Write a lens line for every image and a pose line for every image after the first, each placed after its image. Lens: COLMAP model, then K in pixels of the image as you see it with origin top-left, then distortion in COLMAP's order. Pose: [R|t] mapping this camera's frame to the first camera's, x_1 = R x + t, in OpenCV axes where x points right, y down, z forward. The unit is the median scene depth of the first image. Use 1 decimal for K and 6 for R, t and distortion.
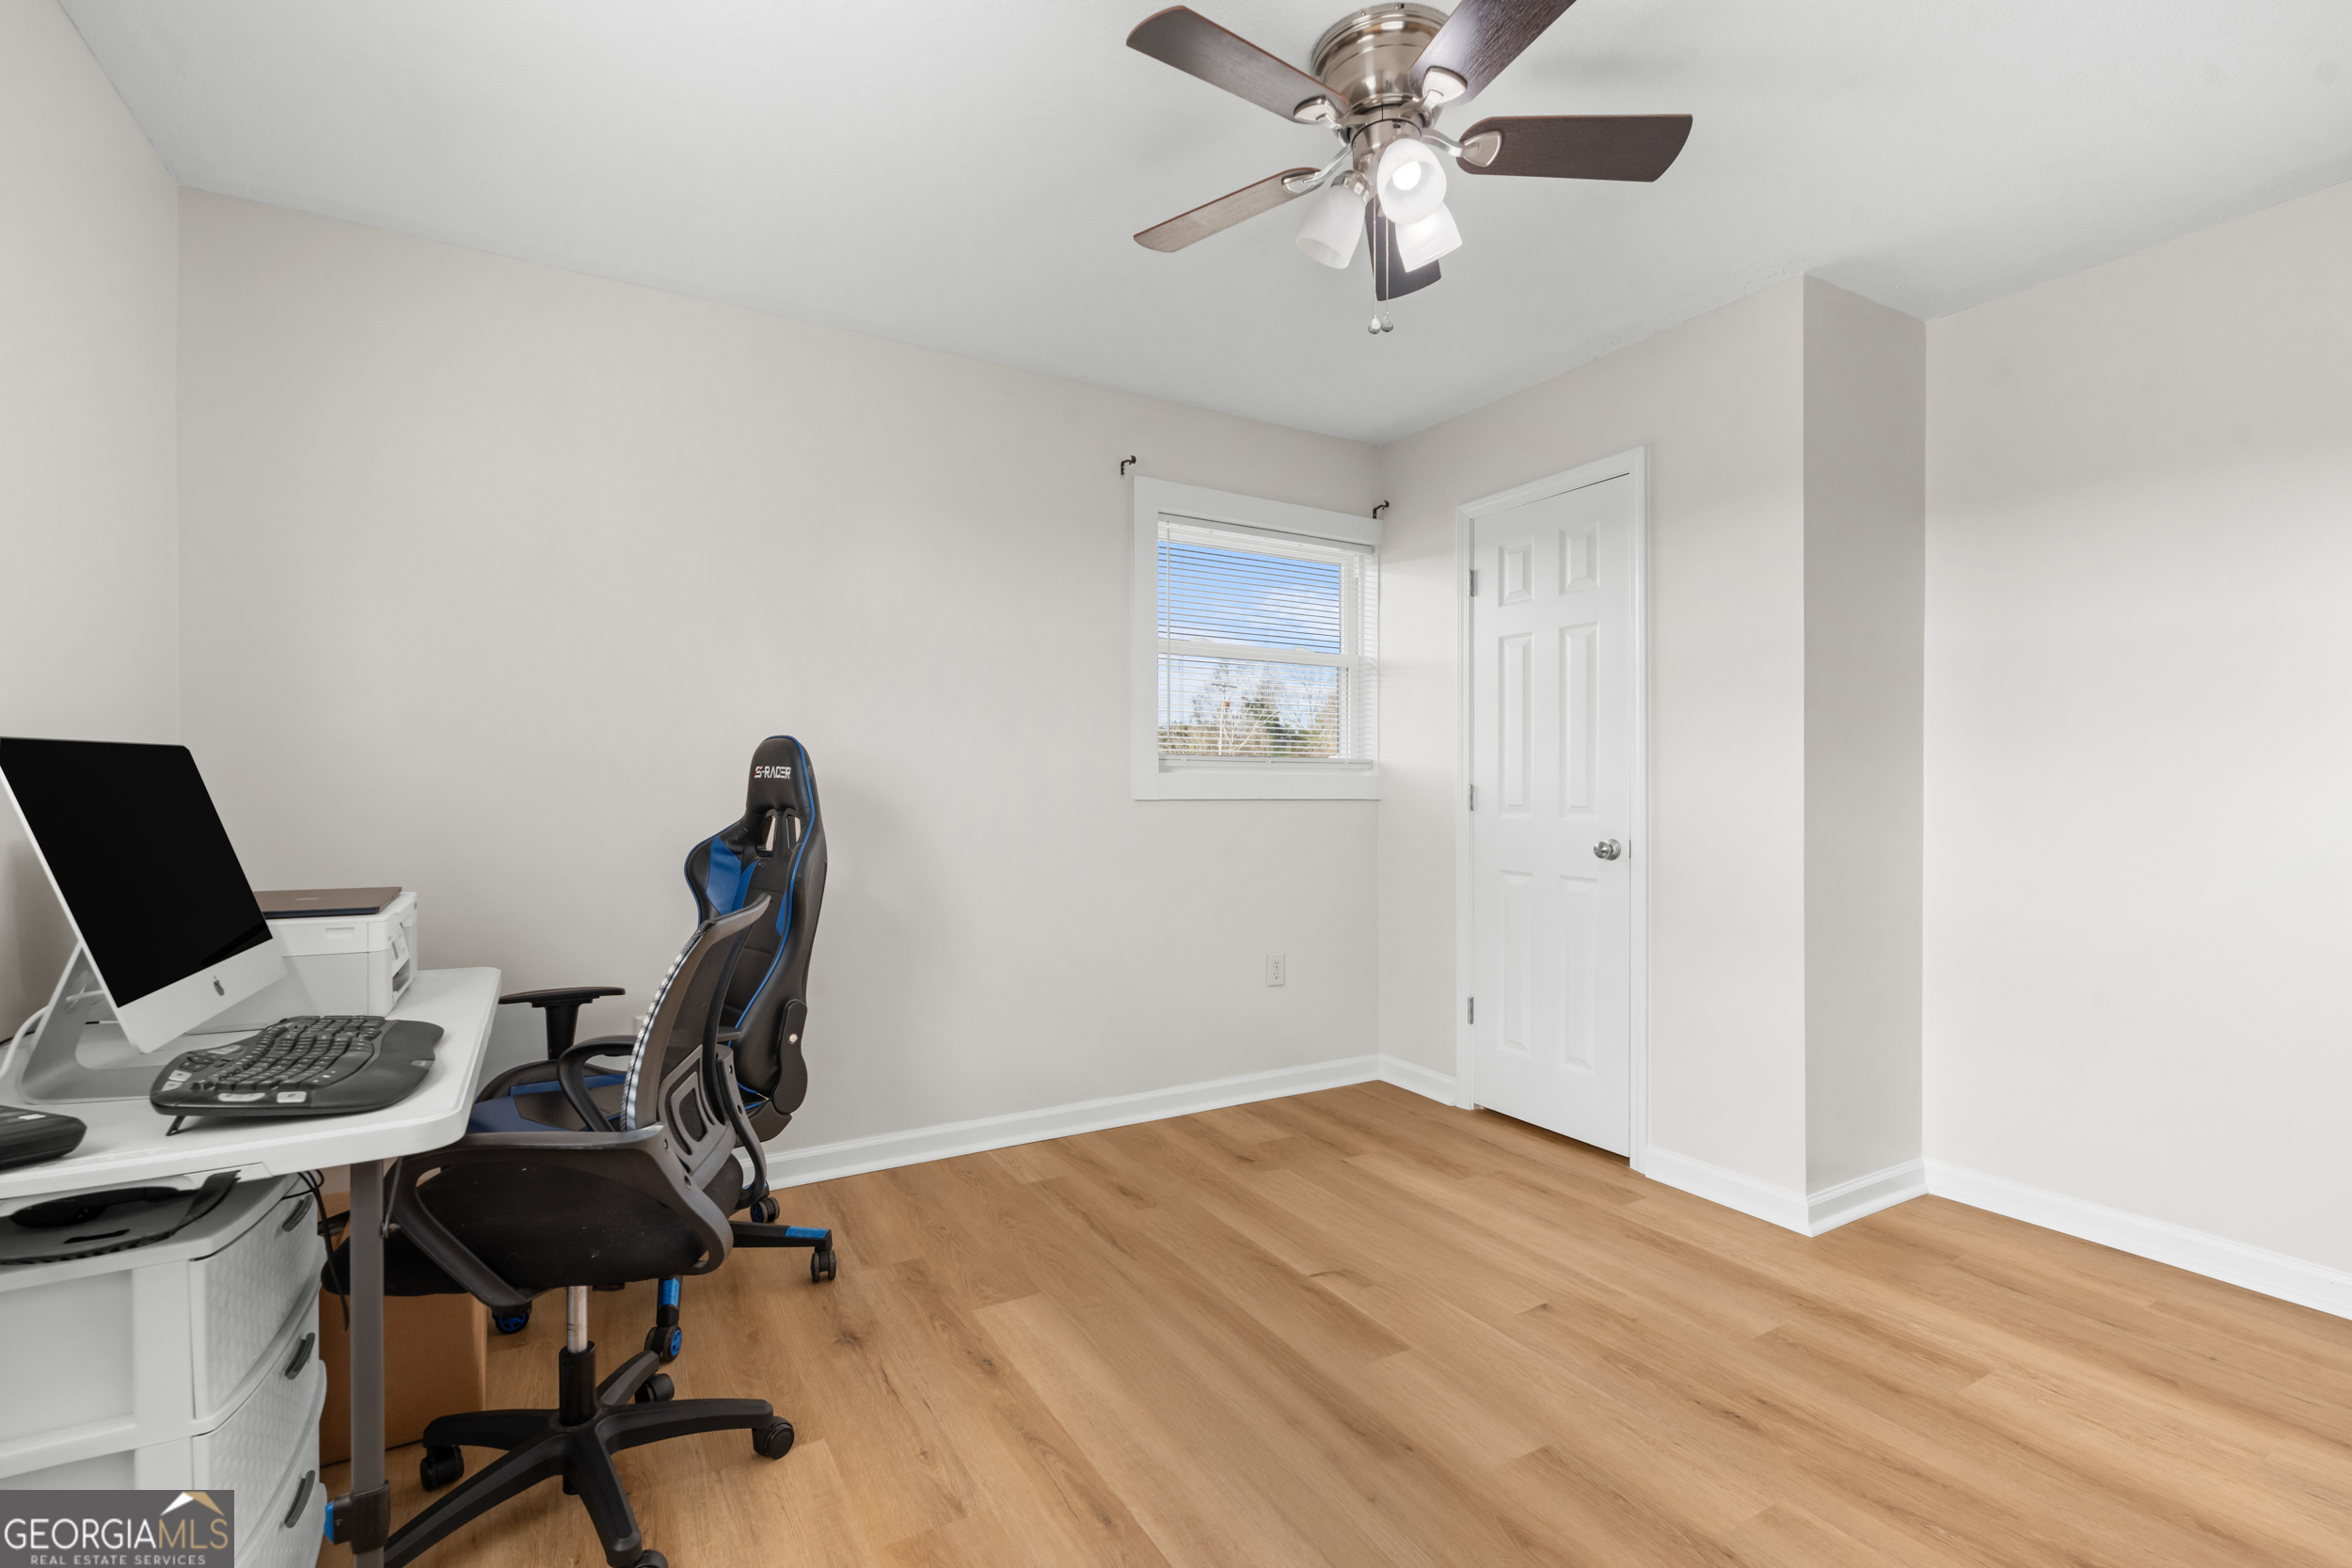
lens RADIAL K [[1022.8, 0, 1176.0], [0, 1022.8, 784.0], [0, 0, 1]] dist [-0.000179, -0.000052]
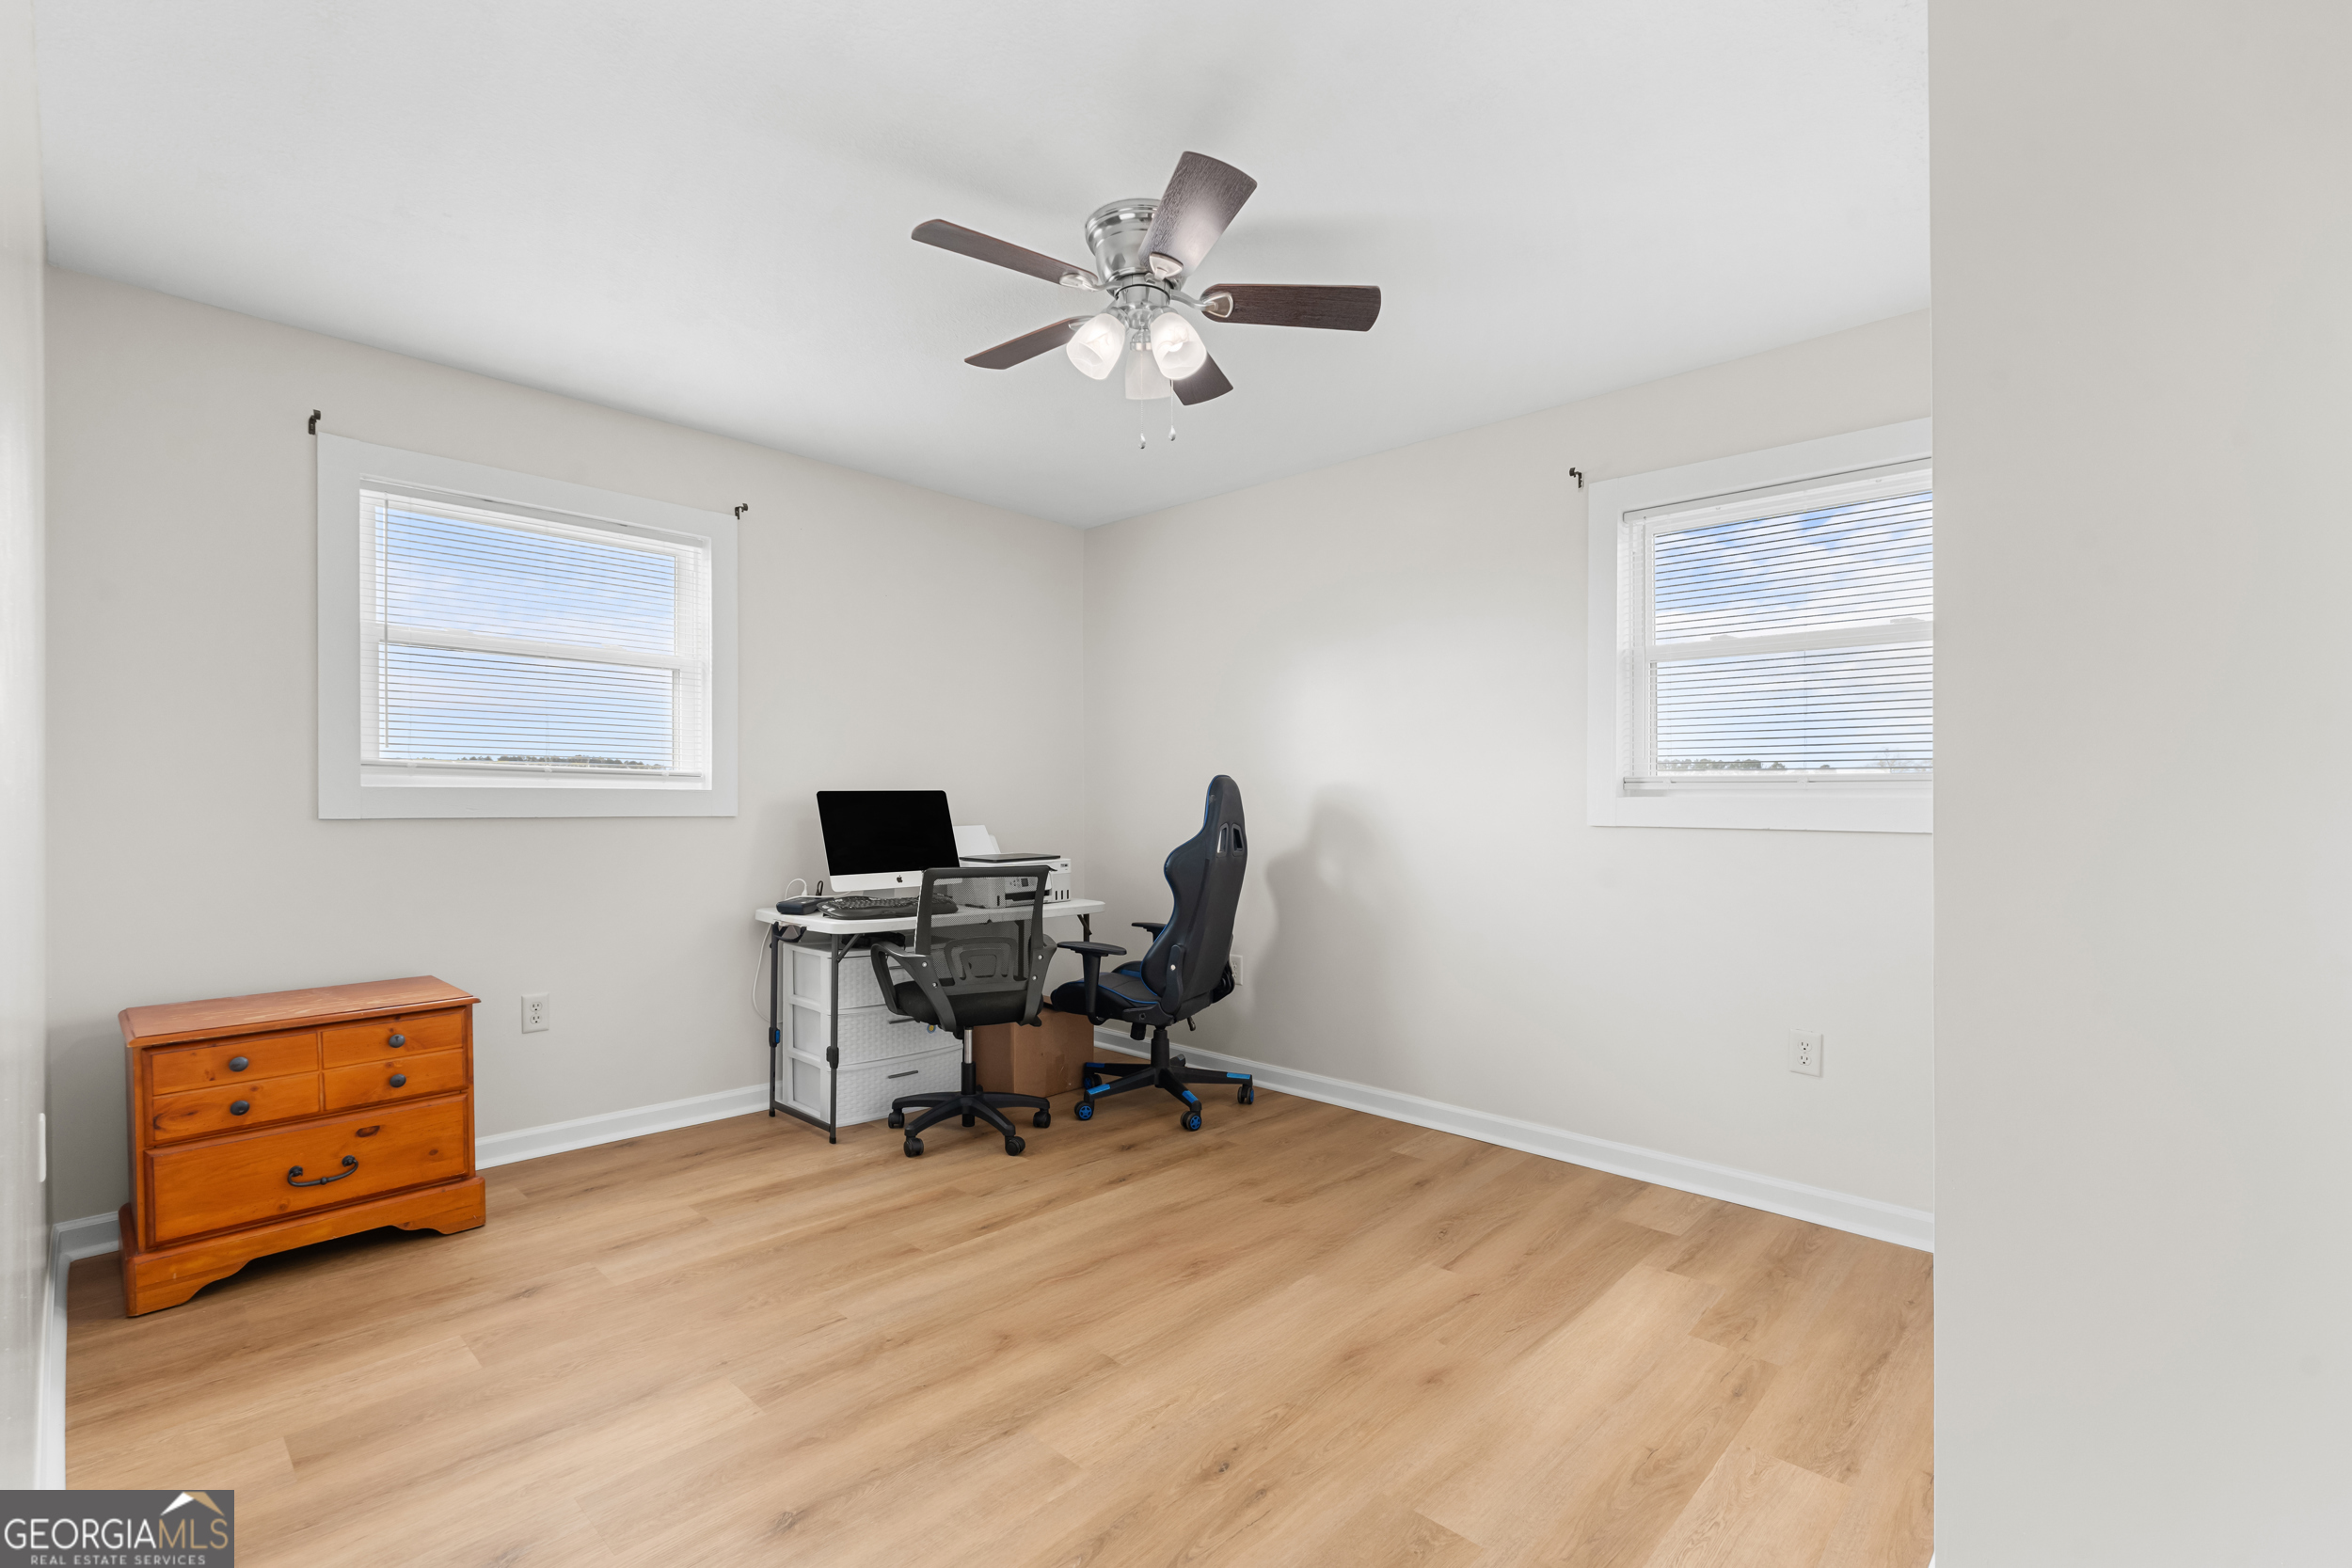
lens RADIAL K [[1022.8, 0, 1176.0], [0, 1022.8, 784.0], [0, 0, 1]] dist [-0.000179, -0.000052]
pose [[0.292443, -0.023237, -0.956001, 1.024437], [-0.006115, 0.999639, -0.026169, 0.004539], [0.956263, 0.013499, 0.292195, 0.472676]]
